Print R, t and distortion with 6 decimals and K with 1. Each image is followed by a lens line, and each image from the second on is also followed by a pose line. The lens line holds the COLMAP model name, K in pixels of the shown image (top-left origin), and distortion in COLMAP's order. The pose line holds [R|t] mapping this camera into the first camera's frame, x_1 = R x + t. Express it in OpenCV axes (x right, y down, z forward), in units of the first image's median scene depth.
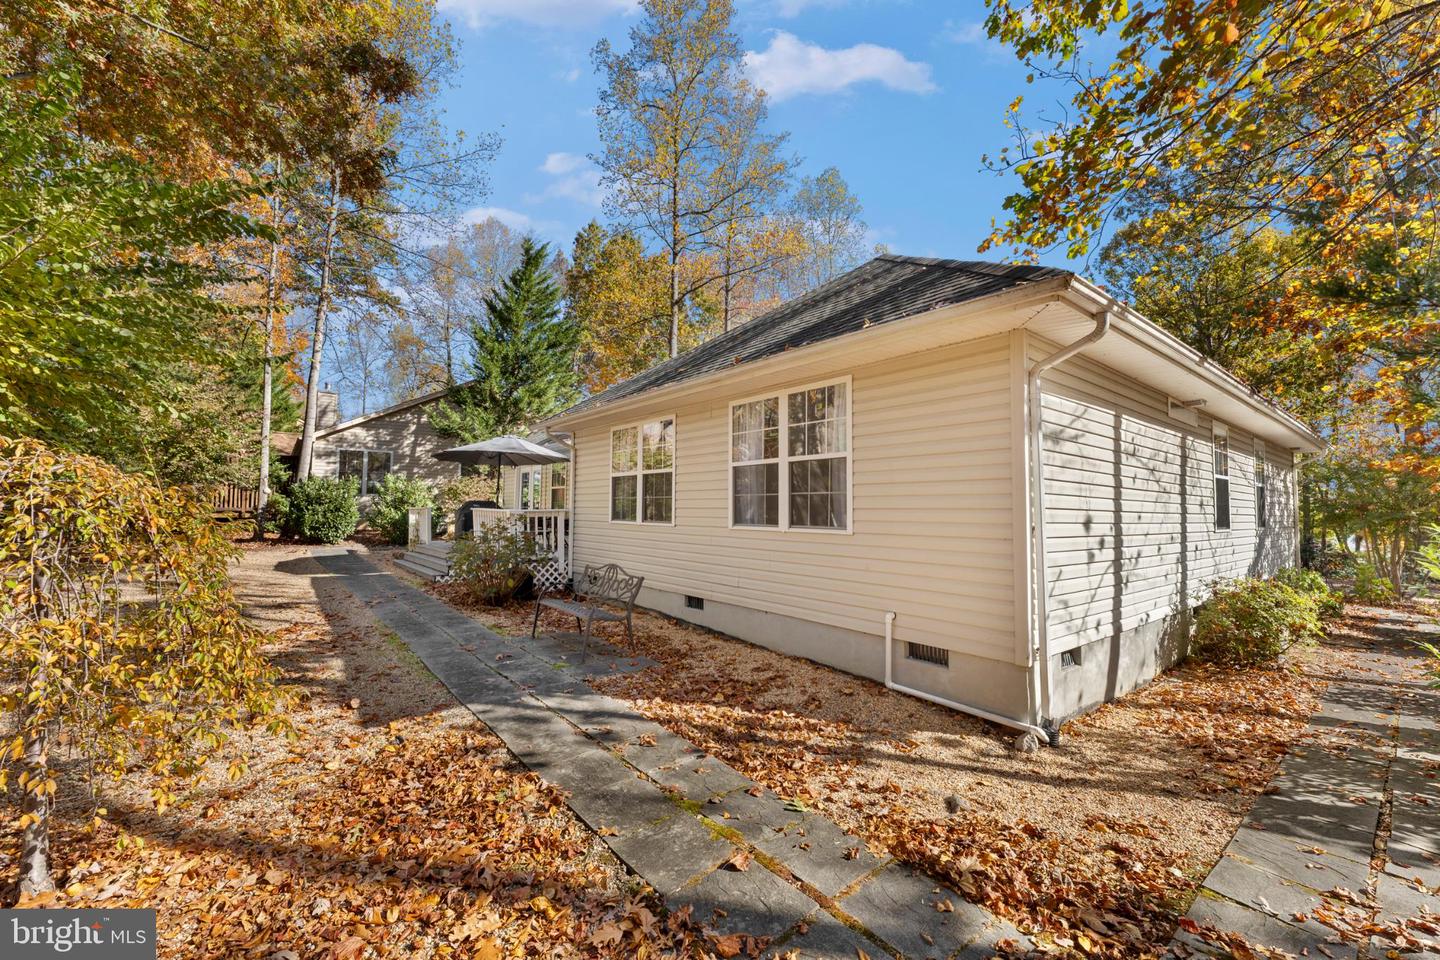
lens RADIAL K [[584.3, 0, 720.0], [0, 584.3, 480.0], [0, 0, 1]] dist [-0.000425, 0.000026]
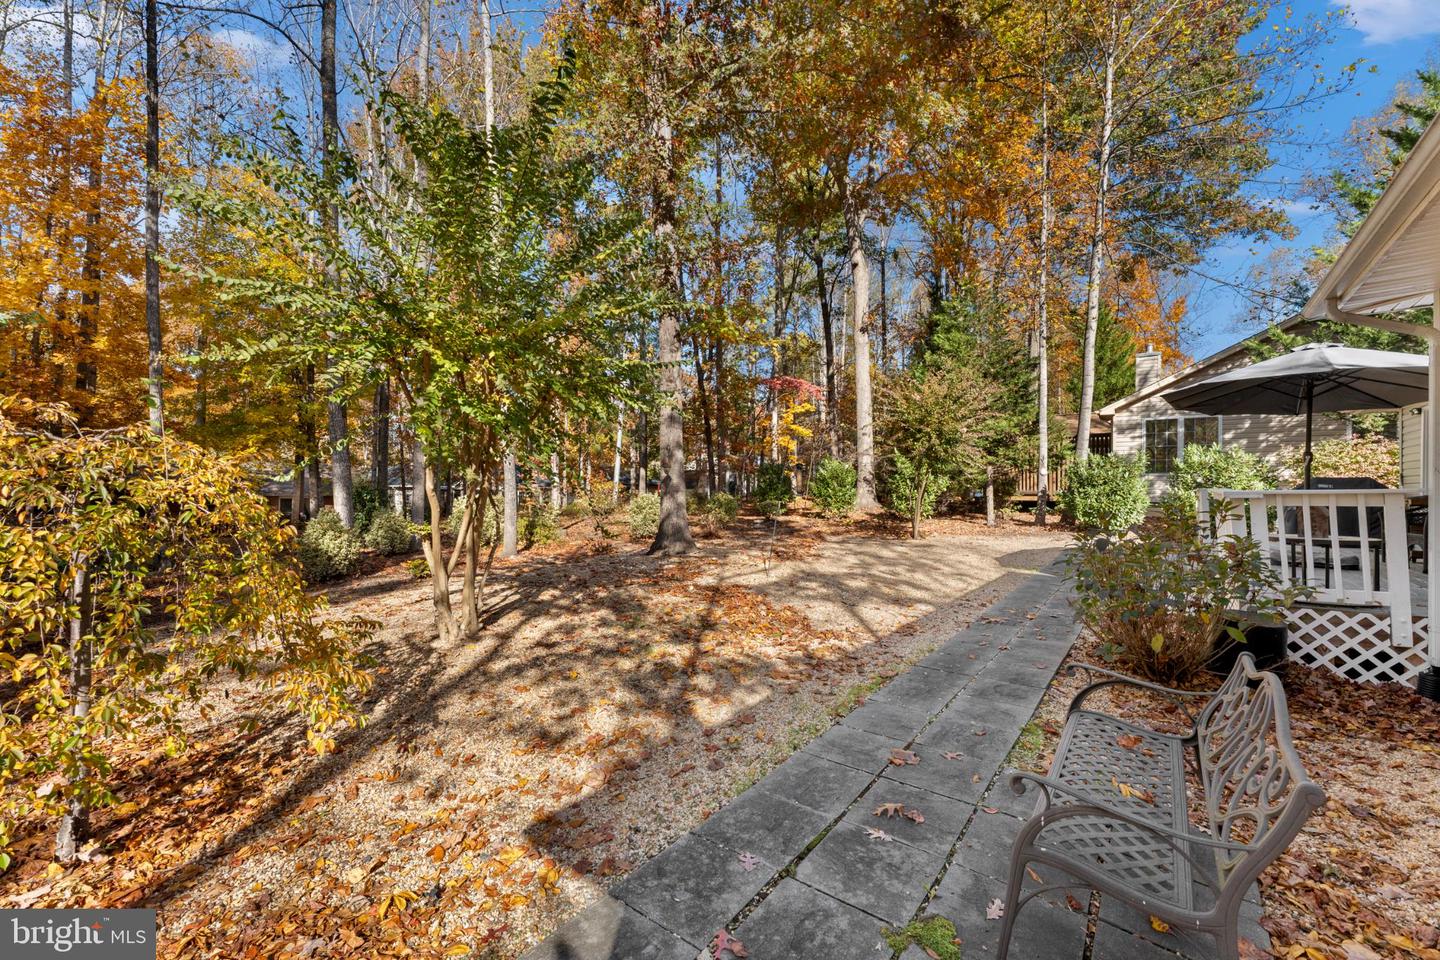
lens RADIAL K [[584.3, 0, 720.0], [0, 584.3, 480.0], [0, 0, 1]] dist [-0.000425, 0.000026]
pose [[0.246563, -0.020973, -0.968900, 0.003683], [0.048141, 0.998797, -0.009370, 0.013243], [0.967930, -0.044334, 0.247276, 0.237236]]
